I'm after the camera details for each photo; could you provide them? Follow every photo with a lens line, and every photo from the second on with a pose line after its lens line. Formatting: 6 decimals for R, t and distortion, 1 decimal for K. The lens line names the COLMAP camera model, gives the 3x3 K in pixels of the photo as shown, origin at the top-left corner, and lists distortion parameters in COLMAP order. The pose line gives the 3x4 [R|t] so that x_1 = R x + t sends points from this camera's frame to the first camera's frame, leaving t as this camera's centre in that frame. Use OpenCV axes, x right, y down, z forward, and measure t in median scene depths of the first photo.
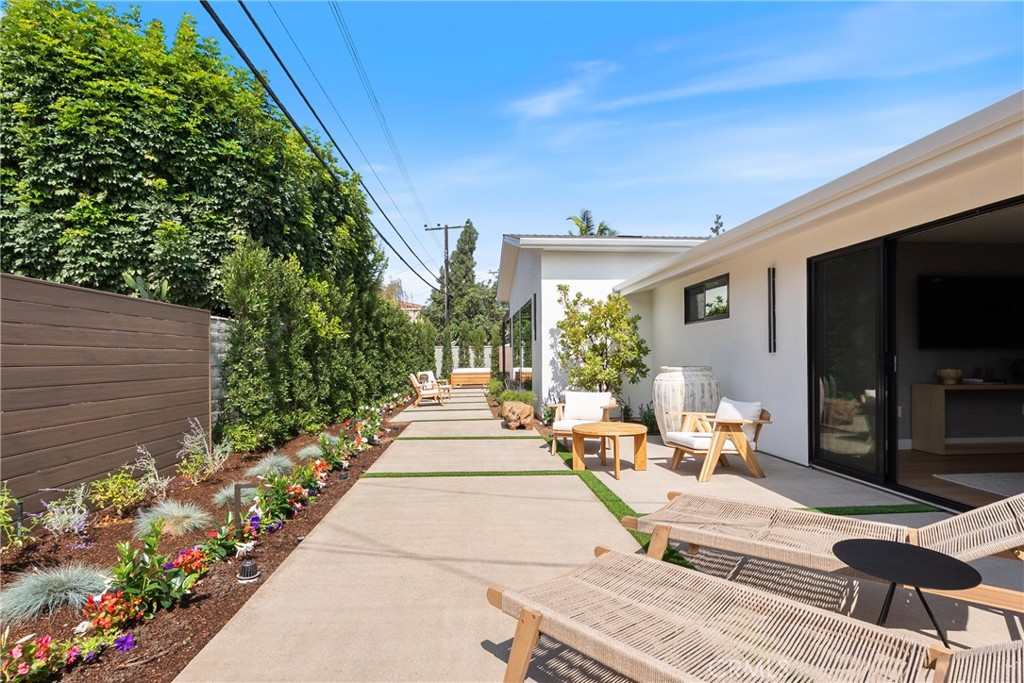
lens RADIAL K [[523.2, 0, 511.0], [0, 523.2, 353.1], [0, 0, 1]] dist [-0.000531, 0.000393]
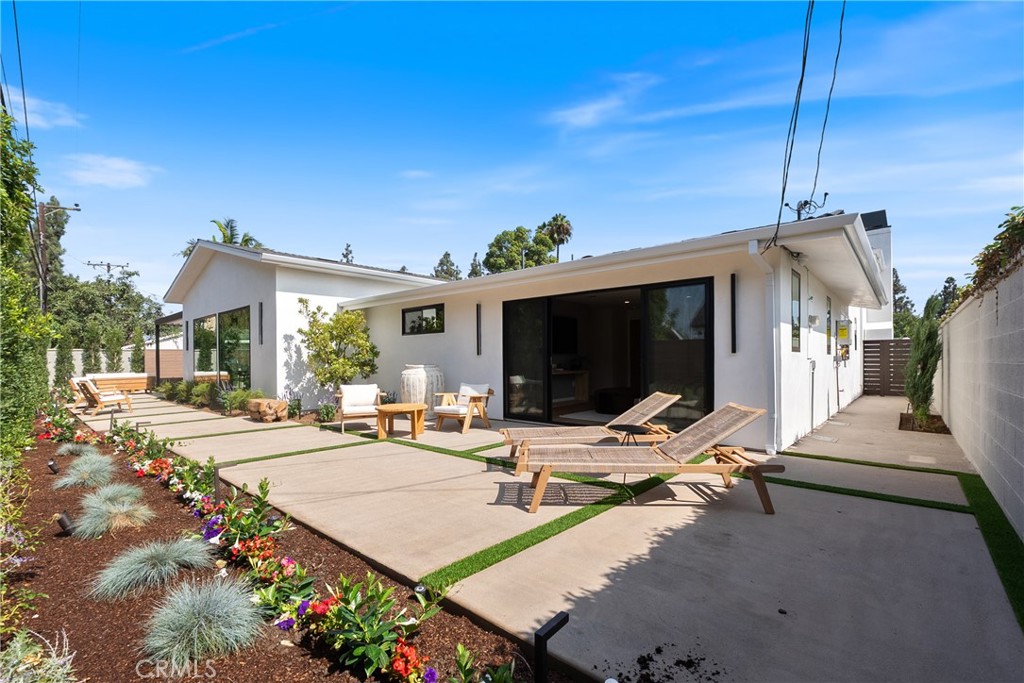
lens RADIAL K [[448.5, 0, 512.1], [0, 448.5, 360.1], [0, 0, 1]] dist [-0.030089, 0.000117]
pose [[0.715456, -0.003701, 0.698648, -0.275029], [-0.000584, 0.999982, 0.005896, 0.003900], [-0.698658, -0.004627, 0.715441, -0.057384]]
